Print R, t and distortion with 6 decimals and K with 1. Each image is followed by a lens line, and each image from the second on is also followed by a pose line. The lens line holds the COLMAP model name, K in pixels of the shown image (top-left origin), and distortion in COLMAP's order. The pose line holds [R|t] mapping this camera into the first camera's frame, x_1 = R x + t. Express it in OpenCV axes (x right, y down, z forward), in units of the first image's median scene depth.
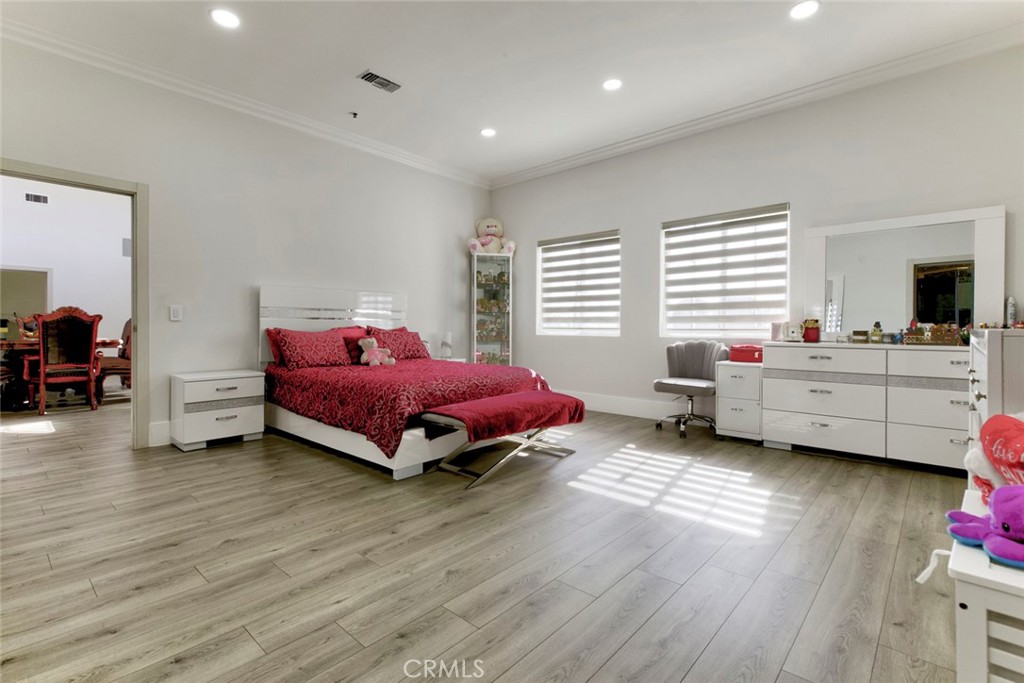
lens RADIAL K [[486.2, 0, 504.1], [0, 486.2, 331.1], [0, 0, 1]] dist [0.011305, -0.004677]
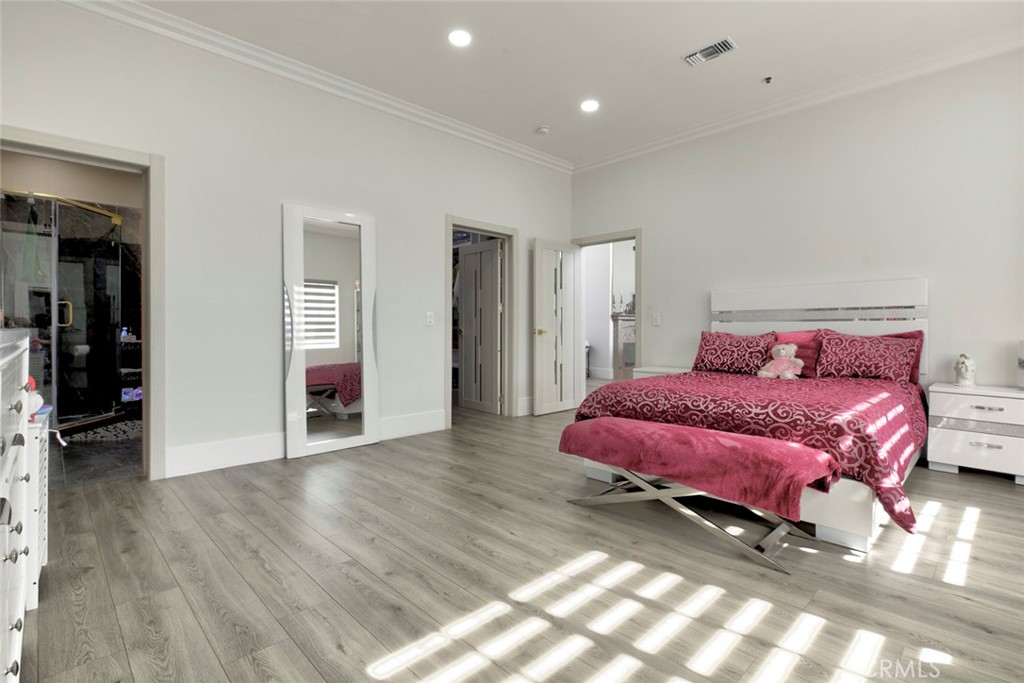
lens RADIAL K [[475.9, 0, 505.8], [0, 475.9, 330.6], [0, 0, 1]] dist [0.000671, -0.000797]
pose [[-0.069410, 0.002944, -0.997584, 1.031247], [-0.008661, 0.999956, 0.003554, -0.012814], [0.997551, 0.008887, -0.069382, 1.129003]]
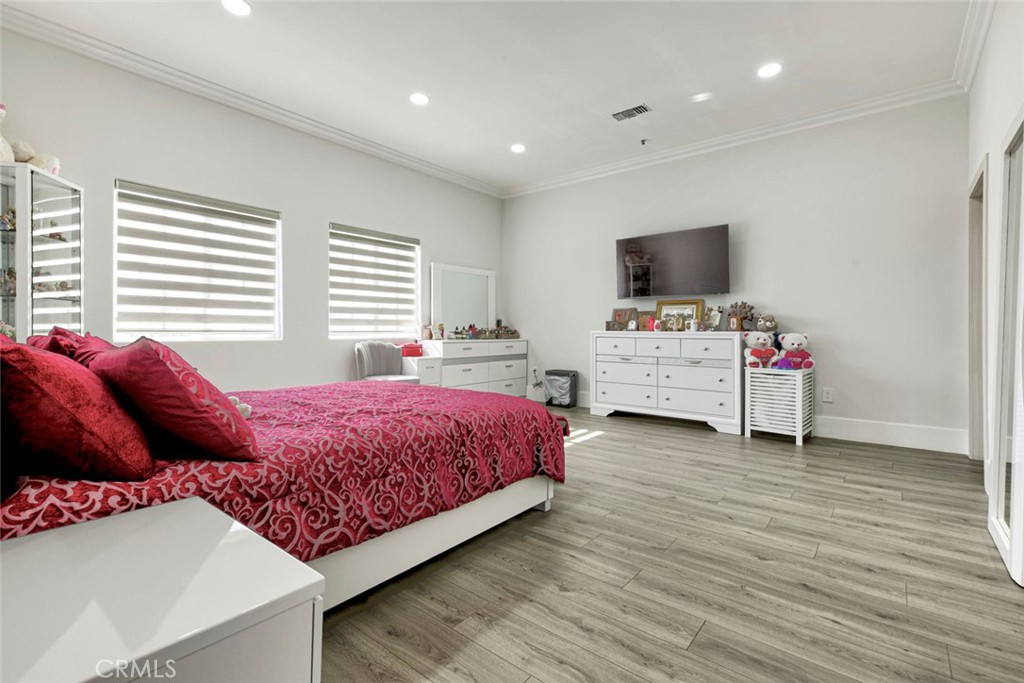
lens RADIAL K [[471.1, 0, 507.5], [0, 471.1, 340.2], [0, 0, 1]] dist [0.001620, 0.000099]
pose [[-0.064062, -0.026924, 0.997583, -1.319657], [0.002537, 0.999628, 0.027142, -0.020697], [-0.997943, 0.004270, -0.063970, 1.423573]]
